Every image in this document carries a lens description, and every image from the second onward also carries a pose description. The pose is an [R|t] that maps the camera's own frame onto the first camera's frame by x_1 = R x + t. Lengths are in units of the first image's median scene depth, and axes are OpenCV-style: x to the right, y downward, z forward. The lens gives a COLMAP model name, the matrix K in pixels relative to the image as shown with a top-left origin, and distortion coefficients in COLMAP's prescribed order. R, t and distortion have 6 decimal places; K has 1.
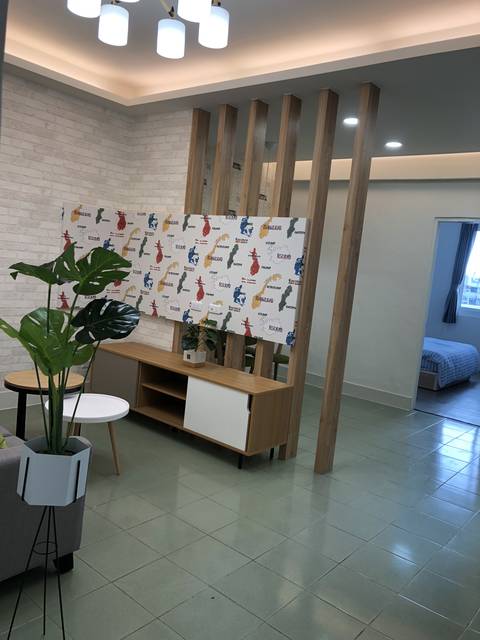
lens RADIAL K [[516.3, 0, 243.9], [0, 516.3, 320.5], [0, 0, 1]] dist [0.007889, -0.029659]
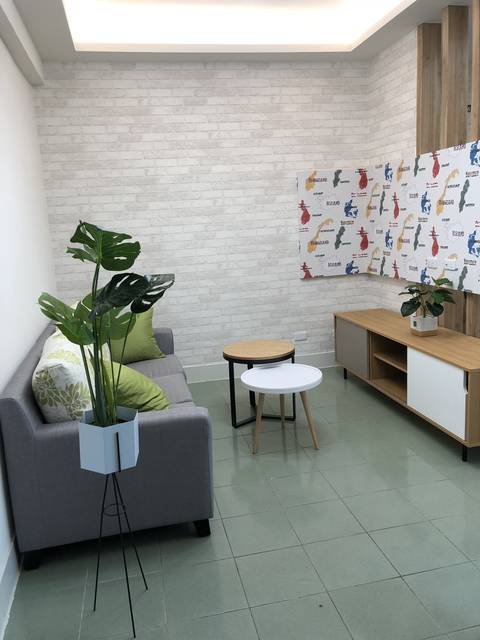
lens RADIAL K [[516.3, 0, 239.3], [0, 516.3, 318.7], [0, 0, 1]] dist [0.007889, -0.029659]
pose [[0.764837, -0.032713, -0.643393, 0.208443], [0.072840, 0.996697, 0.035913, 0.009558], [0.640093, -0.074332, 0.764693, 0.149236]]
